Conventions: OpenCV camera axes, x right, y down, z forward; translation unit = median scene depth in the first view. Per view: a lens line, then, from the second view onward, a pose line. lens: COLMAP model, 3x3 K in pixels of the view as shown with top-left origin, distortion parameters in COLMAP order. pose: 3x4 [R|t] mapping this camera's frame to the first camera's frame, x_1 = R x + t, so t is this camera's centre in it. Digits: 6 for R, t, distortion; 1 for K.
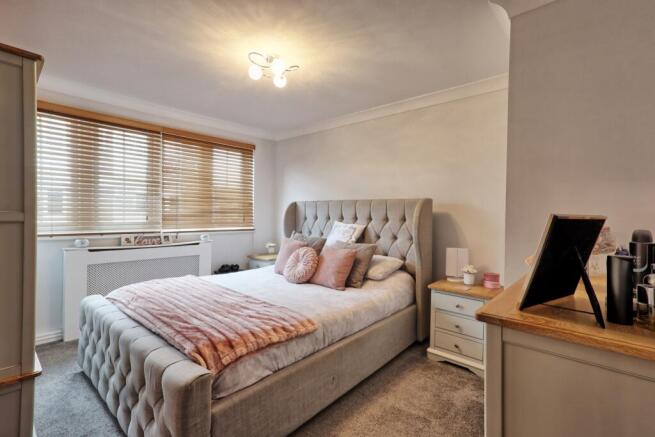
lens RADIAL K [[303.9, 0, 329.4], [0, 303.9, 217.4], [0, 0, 1]] dist [-0.027843, 0.030922]
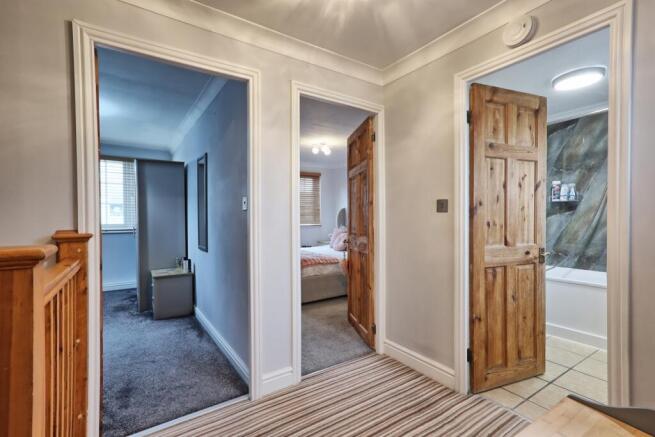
lens RADIAL K [[303.9, 0, 329.4], [0, 303.9, 217.4], [0, 0, 1]] dist [-0.027843, 0.030922]
pose [[0.969171, -0.013876, -0.245999, 0.283907], [0.013296, 0.999904, -0.004019, 0.007287], [0.246031, 0.000625, 0.969262, -0.811141]]
